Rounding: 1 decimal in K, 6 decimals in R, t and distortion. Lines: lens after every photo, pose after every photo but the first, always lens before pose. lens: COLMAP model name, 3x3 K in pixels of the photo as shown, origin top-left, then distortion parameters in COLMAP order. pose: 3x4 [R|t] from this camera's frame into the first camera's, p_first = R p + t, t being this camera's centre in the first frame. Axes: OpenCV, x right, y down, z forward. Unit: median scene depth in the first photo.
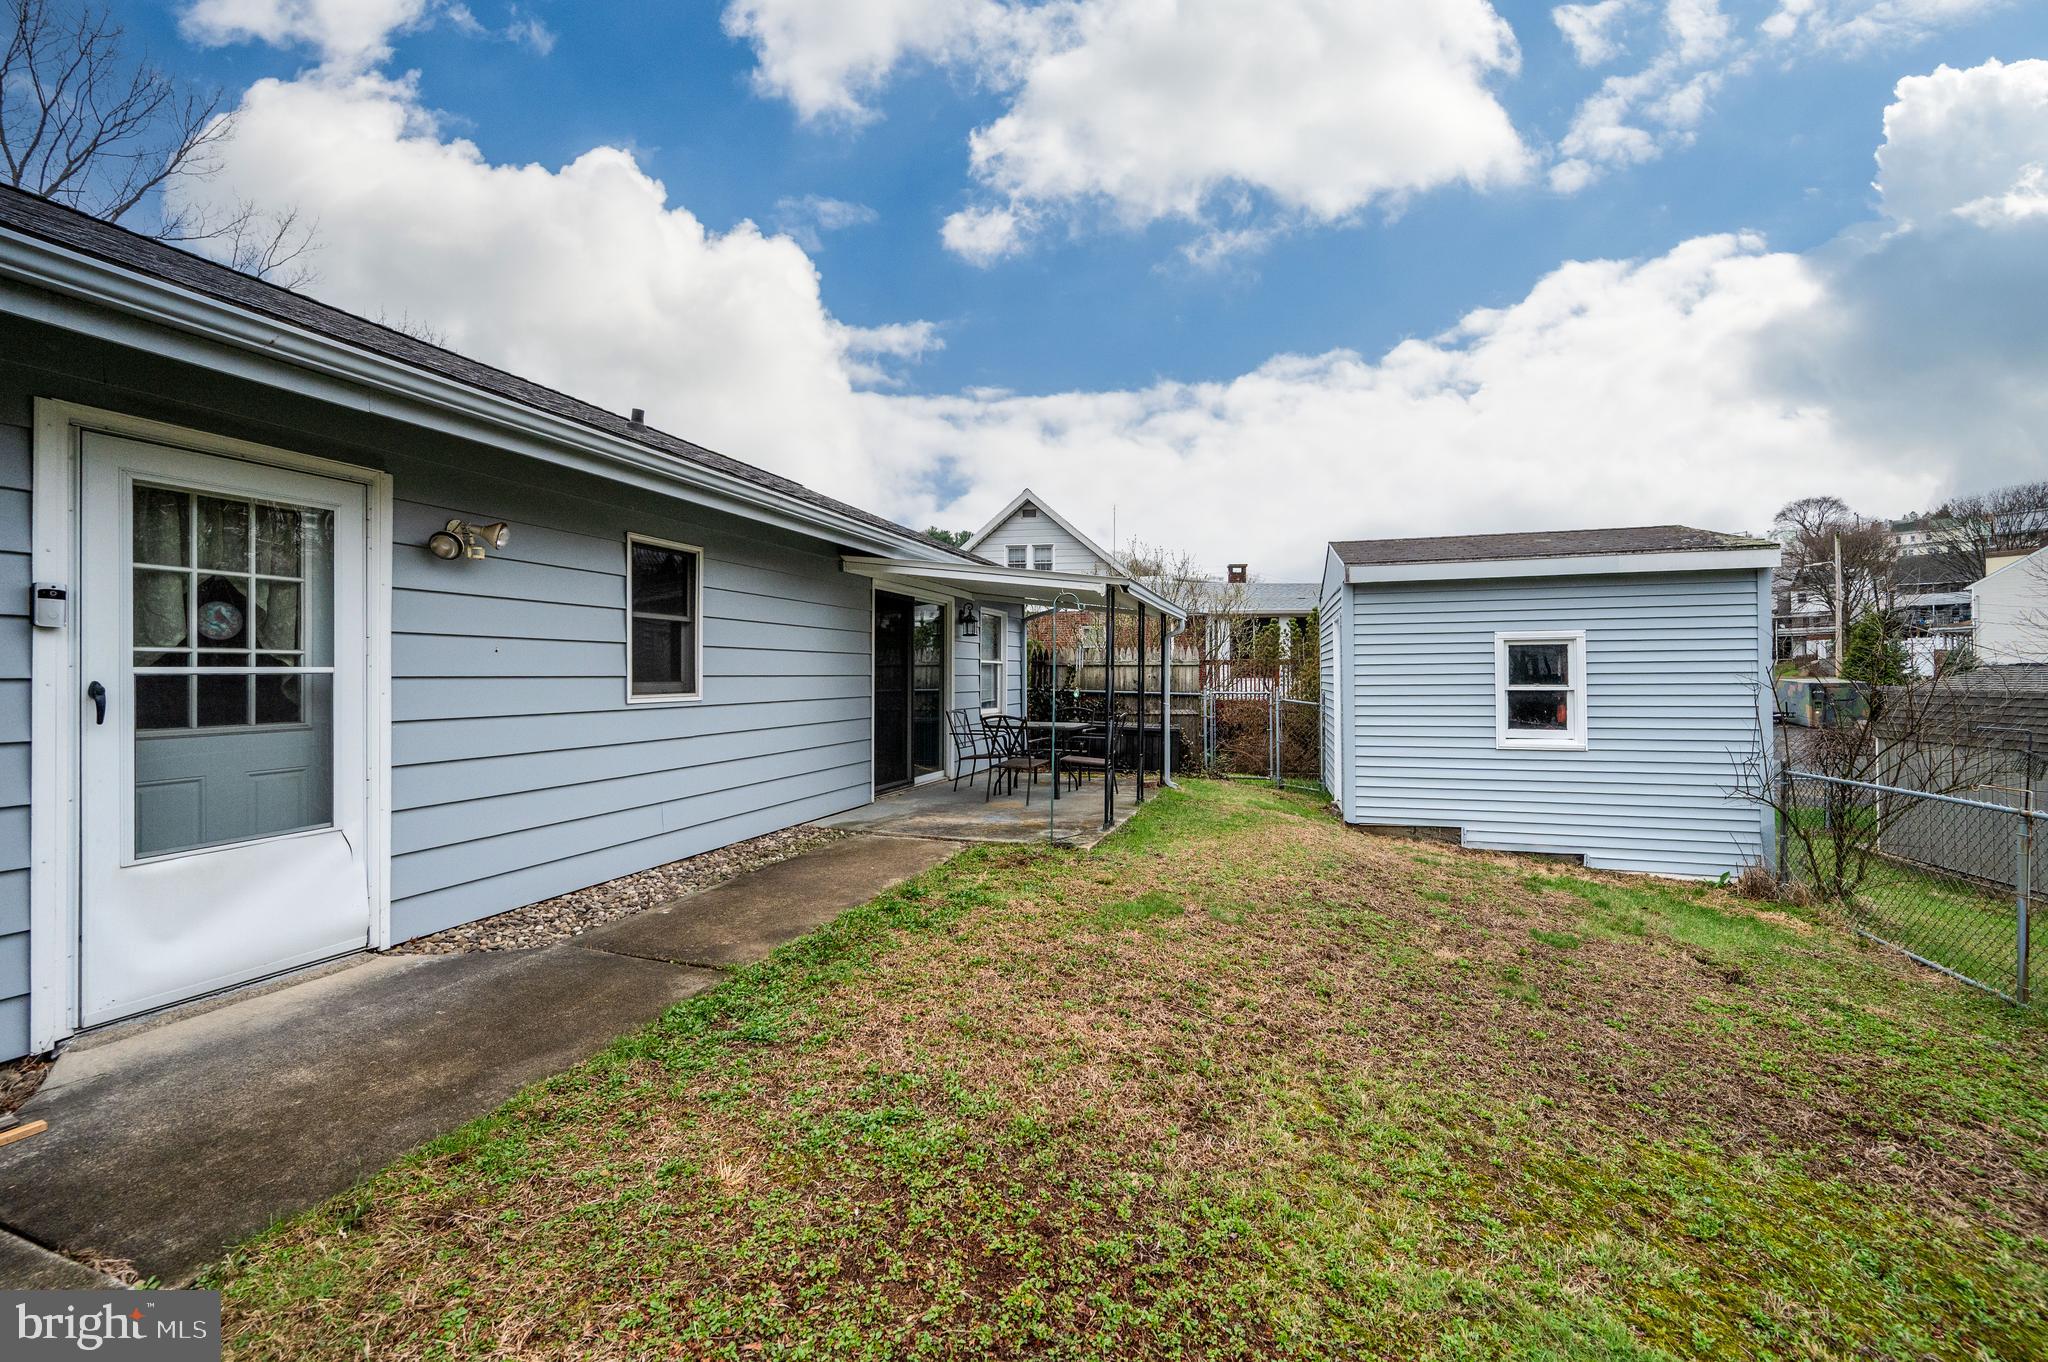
lens RADIAL K [[818.3, 0, 1040.3], [0, 818.3, 677.6], [0, 0, 1]] dist [-0.000374, -0.000232]
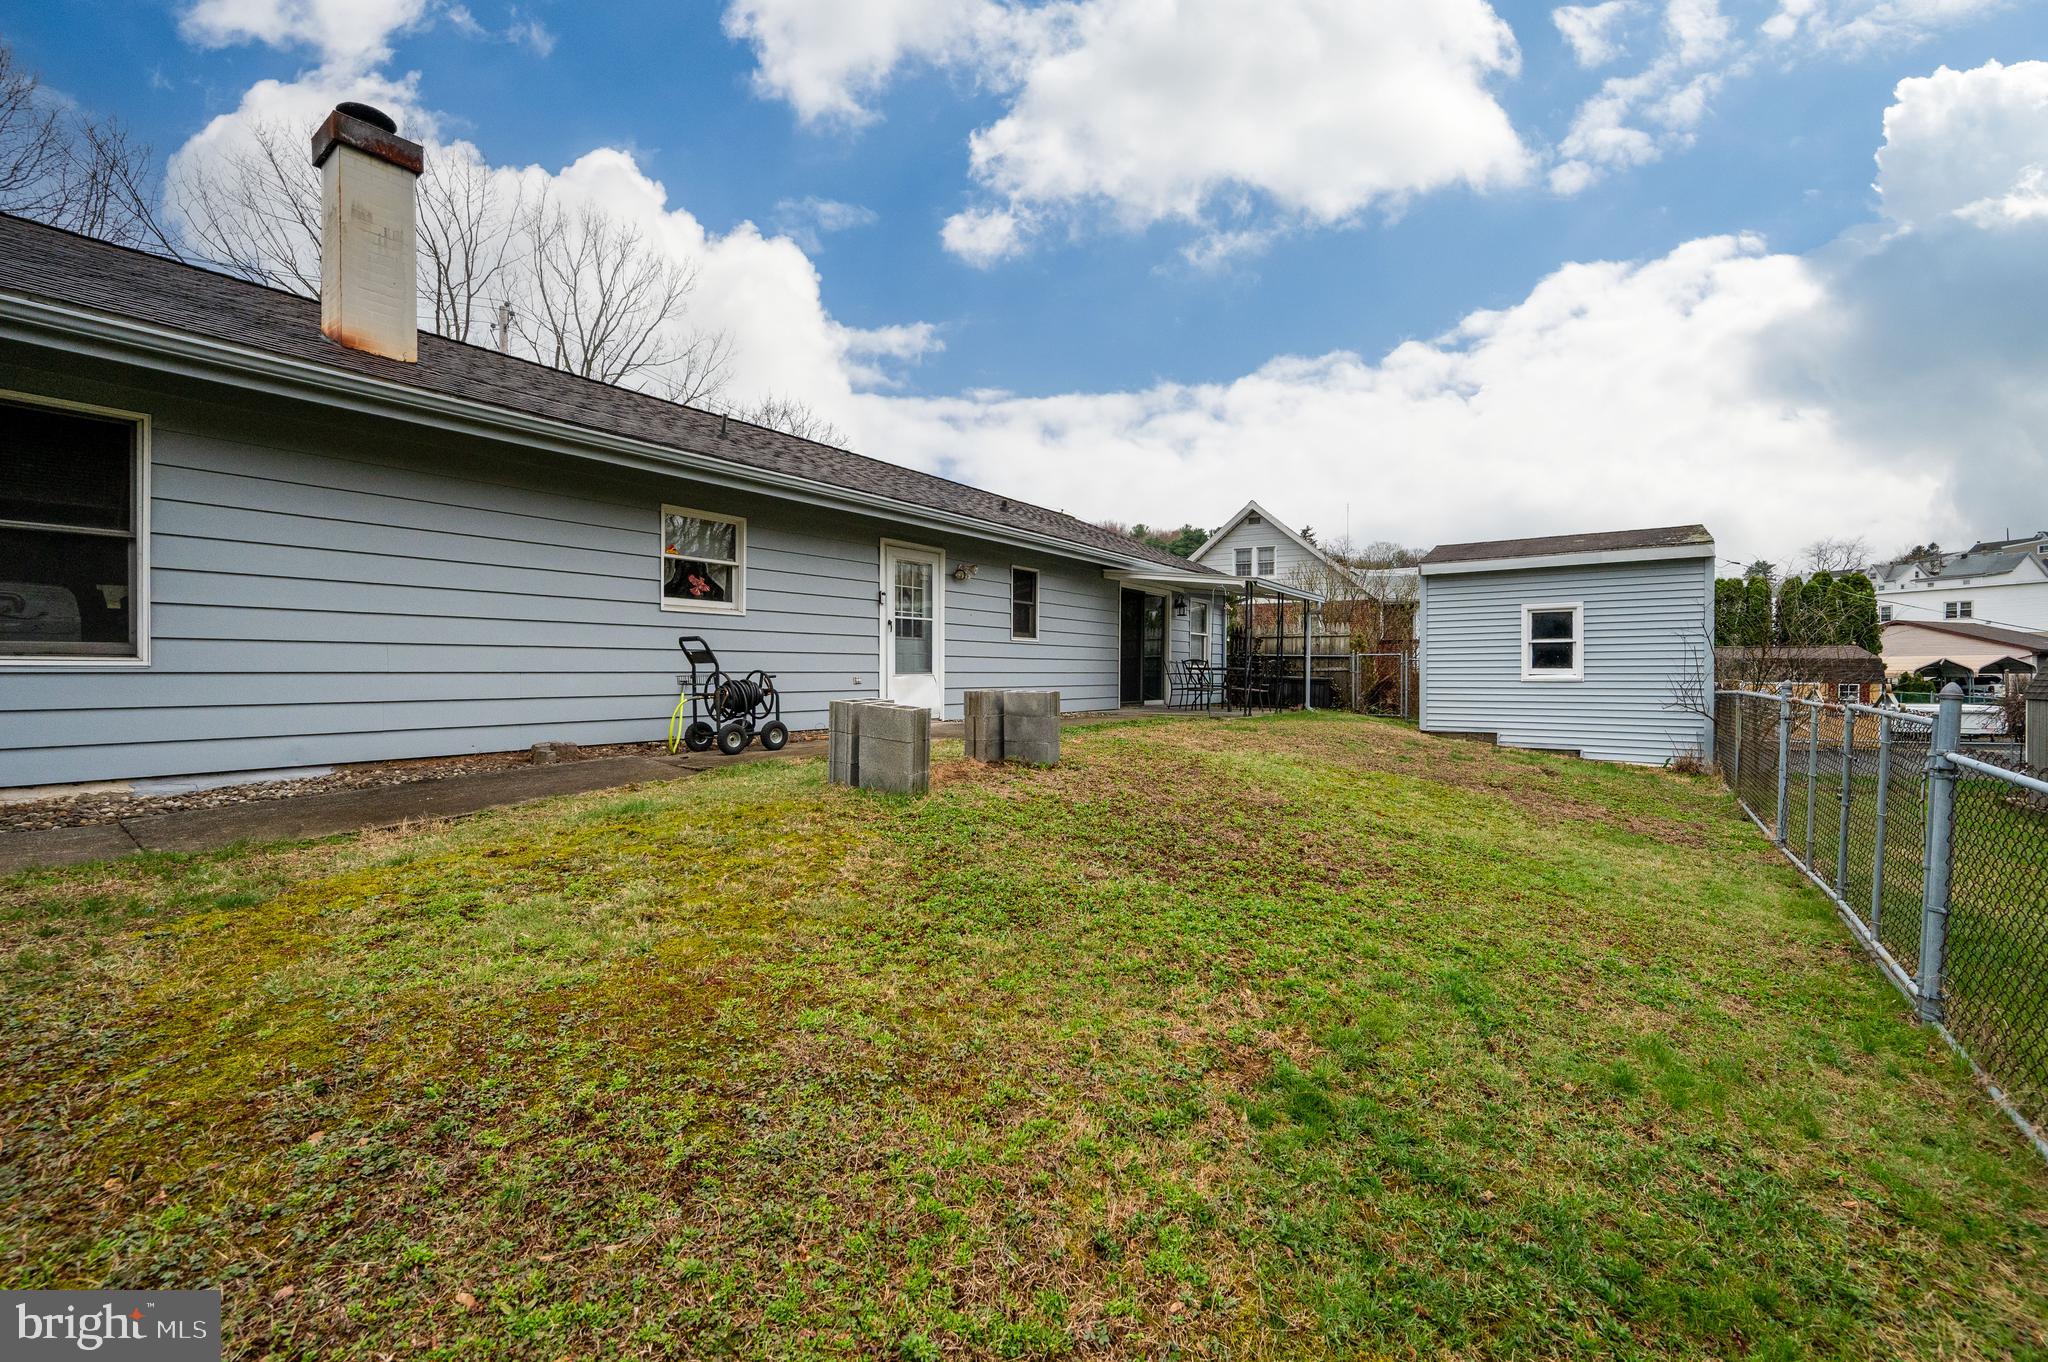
lens RADIAL K [[818.3, 0, 1040.3], [0, 818.3, 677.6], [0, 0, 1]] dist [-0.000374, -0.000232]
pose [[0.952898, 0.006938, -0.303210, 0.158007], [-0.006470, 0.999976, 0.002546, 0.078605], [0.303221, -0.000464, 0.952920, -0.690786]]
